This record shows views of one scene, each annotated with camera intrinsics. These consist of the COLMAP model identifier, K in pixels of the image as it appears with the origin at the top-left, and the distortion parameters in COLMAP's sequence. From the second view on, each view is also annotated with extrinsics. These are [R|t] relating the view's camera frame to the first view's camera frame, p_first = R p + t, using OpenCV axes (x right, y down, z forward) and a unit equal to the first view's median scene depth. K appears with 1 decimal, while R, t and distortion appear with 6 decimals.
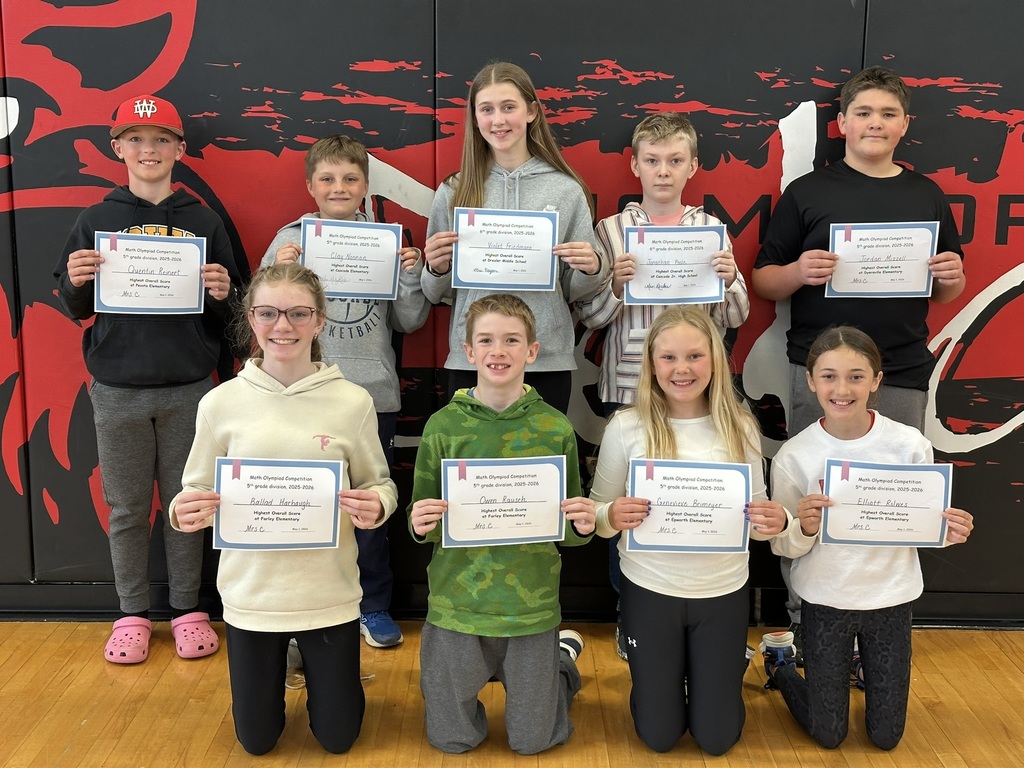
lens RADIAL K [[1401.6, 0, 503.7], [0, 1401.6, 391.7], [0, 0, 1]] dist [0.084860, 0.000000]
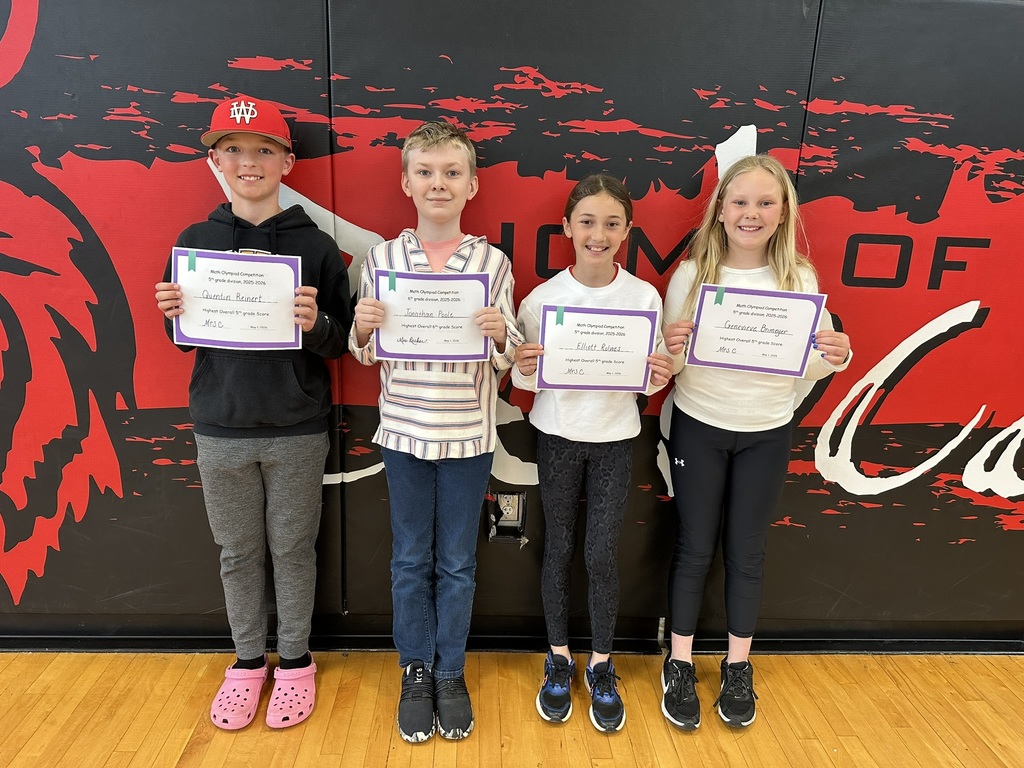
lens RADIAL K [[718.7, 0, 510.1], [0, 718.7, 391.3], [0, 0, 1]] dist [0.026840, -0.039827]
pose [[0.998363, 0.014977, 0.055198, 0.040383], [-0.019668, 0.996149, 0.085439, -0.072495], [-0.053706, -0.086385, 0.994813, 0.534449]]
